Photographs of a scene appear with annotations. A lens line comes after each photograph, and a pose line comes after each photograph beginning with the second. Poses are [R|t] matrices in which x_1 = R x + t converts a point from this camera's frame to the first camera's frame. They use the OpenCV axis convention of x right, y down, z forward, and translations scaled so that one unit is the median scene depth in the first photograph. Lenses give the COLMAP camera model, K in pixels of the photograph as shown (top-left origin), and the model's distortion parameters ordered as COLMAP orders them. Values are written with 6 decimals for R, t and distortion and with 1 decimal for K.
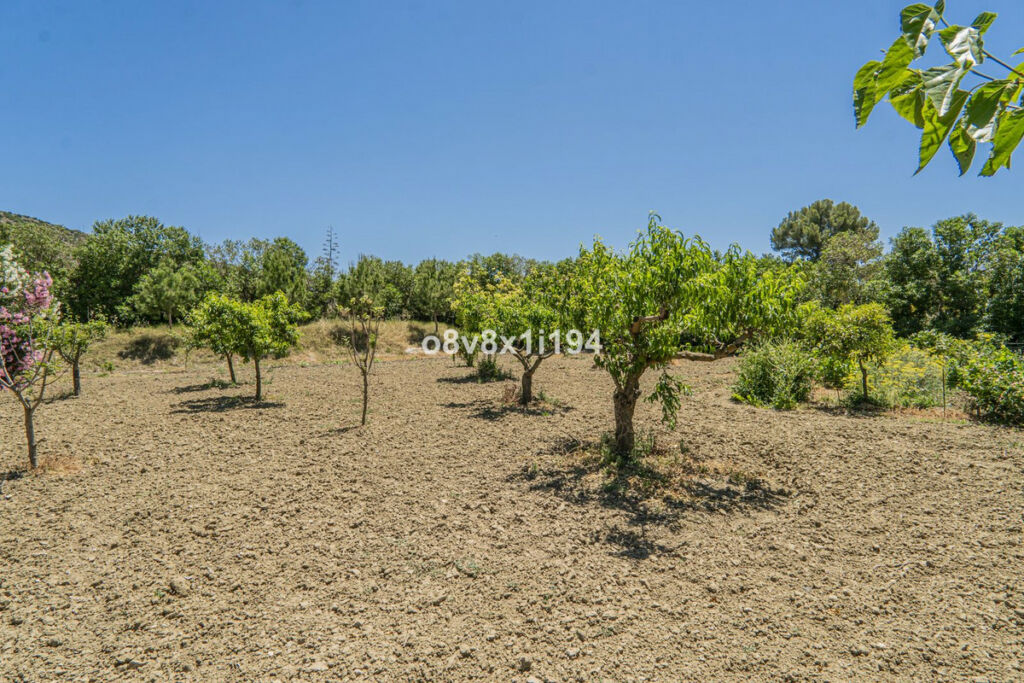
lens RADIAL K [[537.2, 0, 512.0], [0, 537.2, 341.5], [0, 0, 1]] dist [-0.001039, 0.000822]
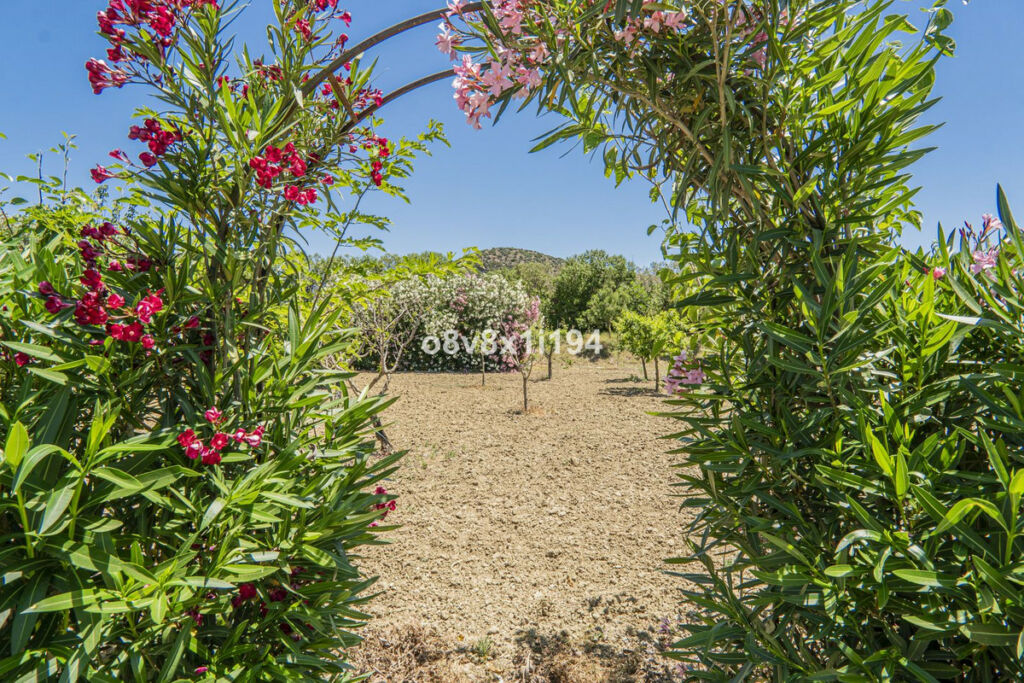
lens RADIAL K [[537.2, 0, 512.0], [0, 537.2, 341.5], [0, 0, 1]] dist [-0.001039, 0.000822]
pose [[0.722454, 0.024901, -0.690971, 0.110224], [-0.035996, 0.999351, -0.001621, 0.001340], [0.690482, 0.026043, 0.722881, -0.119082]]
